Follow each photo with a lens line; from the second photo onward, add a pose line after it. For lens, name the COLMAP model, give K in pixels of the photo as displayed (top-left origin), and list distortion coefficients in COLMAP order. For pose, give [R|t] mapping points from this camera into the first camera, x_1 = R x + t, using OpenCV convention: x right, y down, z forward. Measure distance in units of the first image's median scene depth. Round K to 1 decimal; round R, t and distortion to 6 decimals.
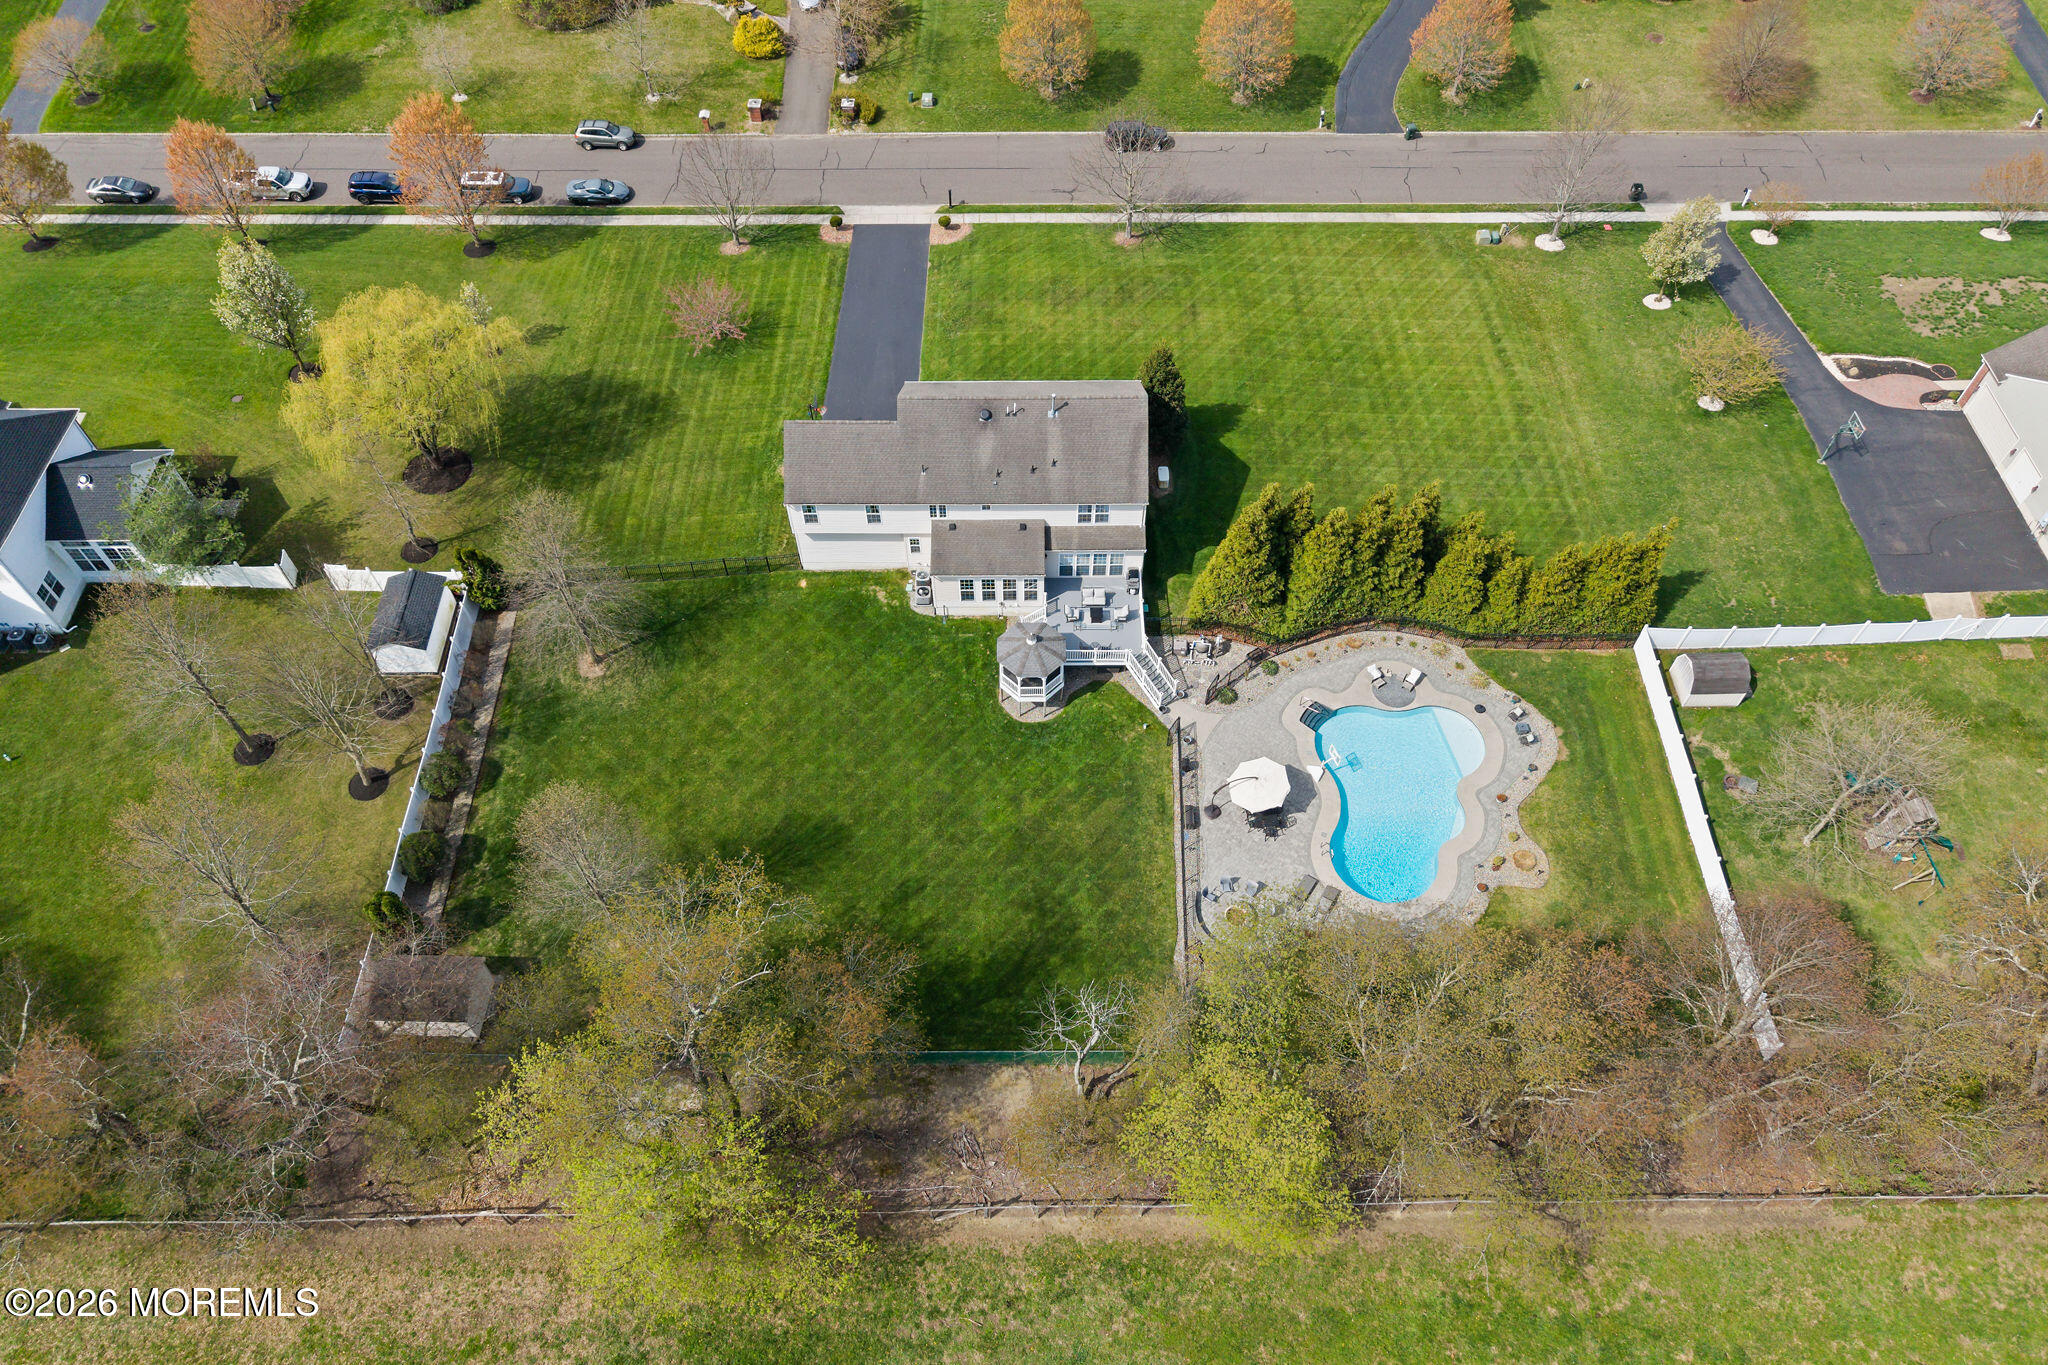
lens RADIAL K [[1374.3, 0, 1019.2], [0, 1374.3, 671.0], [0, 0, 1]] dist [0.049885, -0.054056]
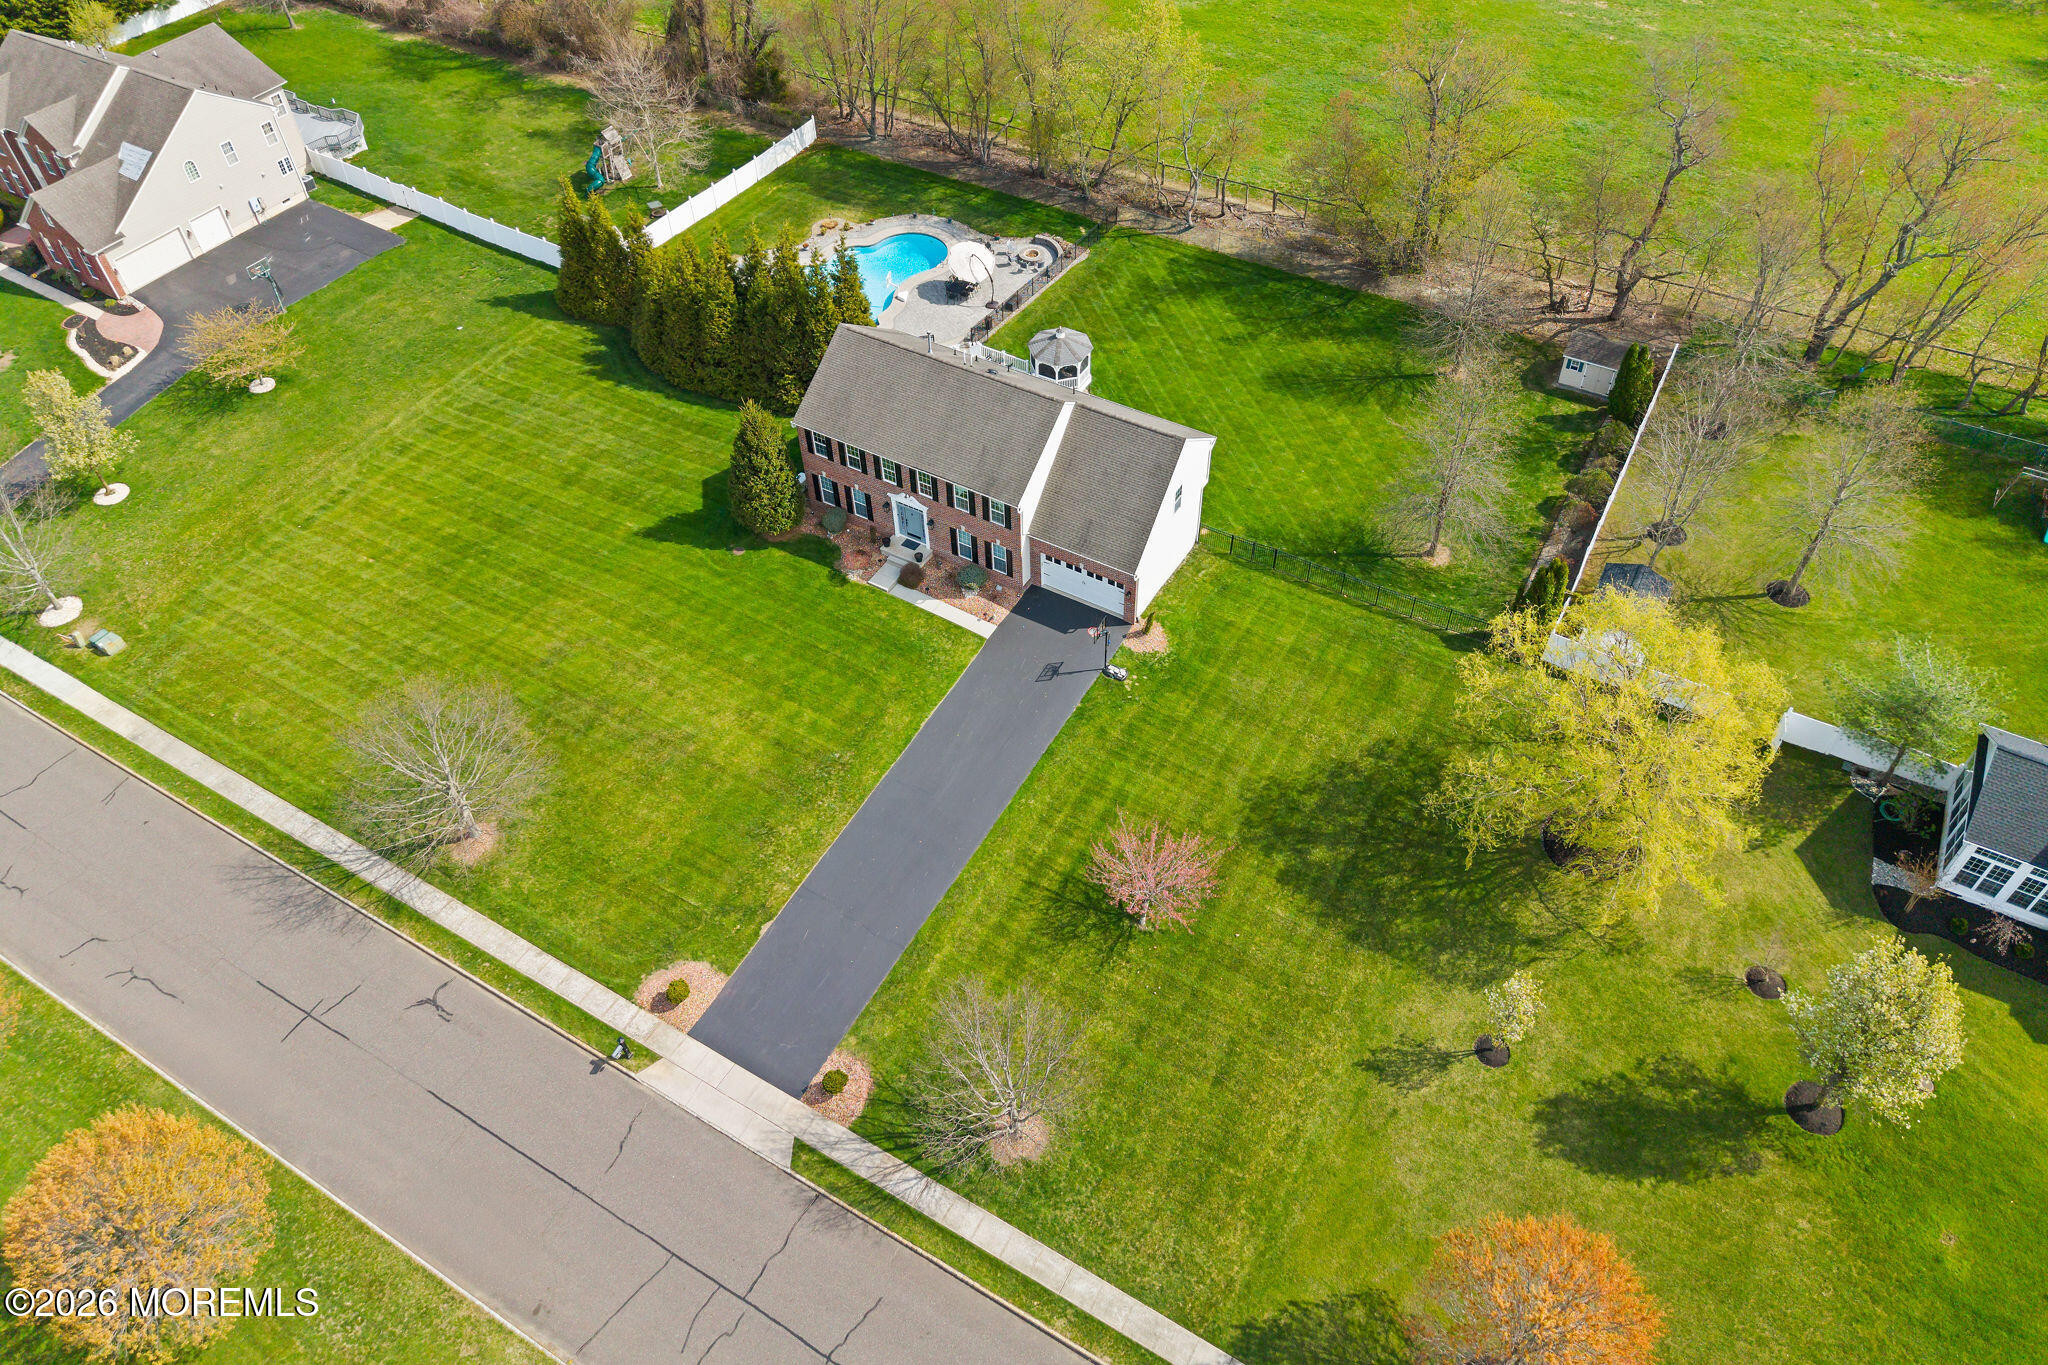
lens RADIAL K [[1374.3, 0, 1019.2], [0, 1374.3, 671.0], [0, 0, 1]] dist [0.049885, -0.054056]
pose [[-0.859560, -0.367120, 0.355500, -0.420728], [0.418036, -0.104991, 0.902343, -0.983709], [-0.293944, 0.924229, 0.243715, 0.900989]]
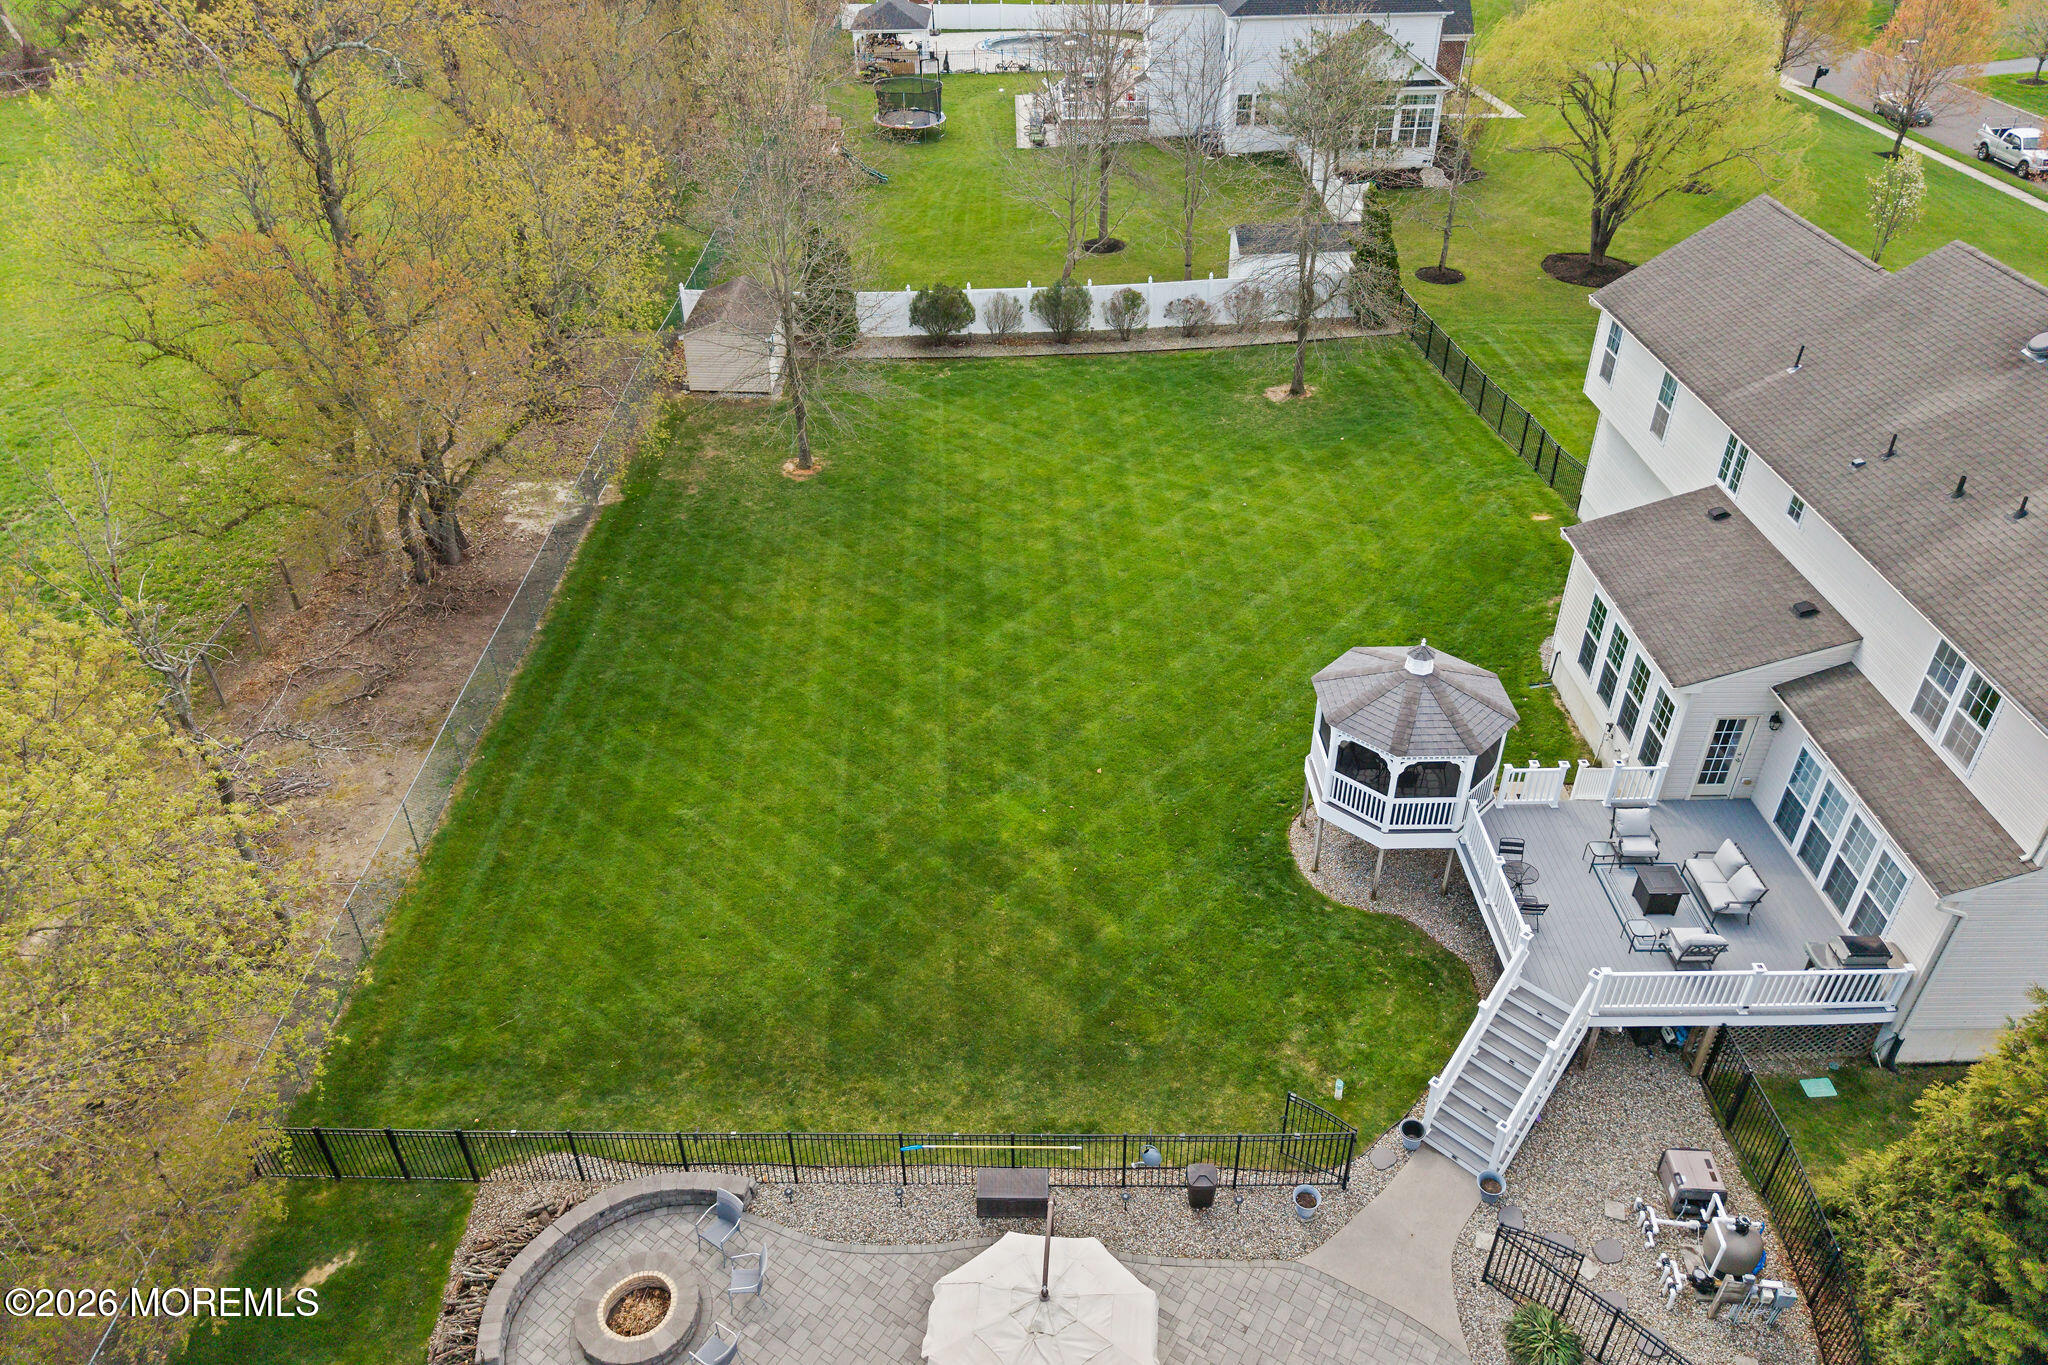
lens RADIAL K [[1374.3, 0, 1019.2], [0, 1374.3, 671.0], [0, 0, 1]] dist [0.049885, -0.054056]
pose [[0.002220, 0.561965, -0.827158, 0.288306], [-0.801597, 0.495528, 0.334507, -0.053801], [0.597861, 0.662304, 0.451570, 0.705134]]
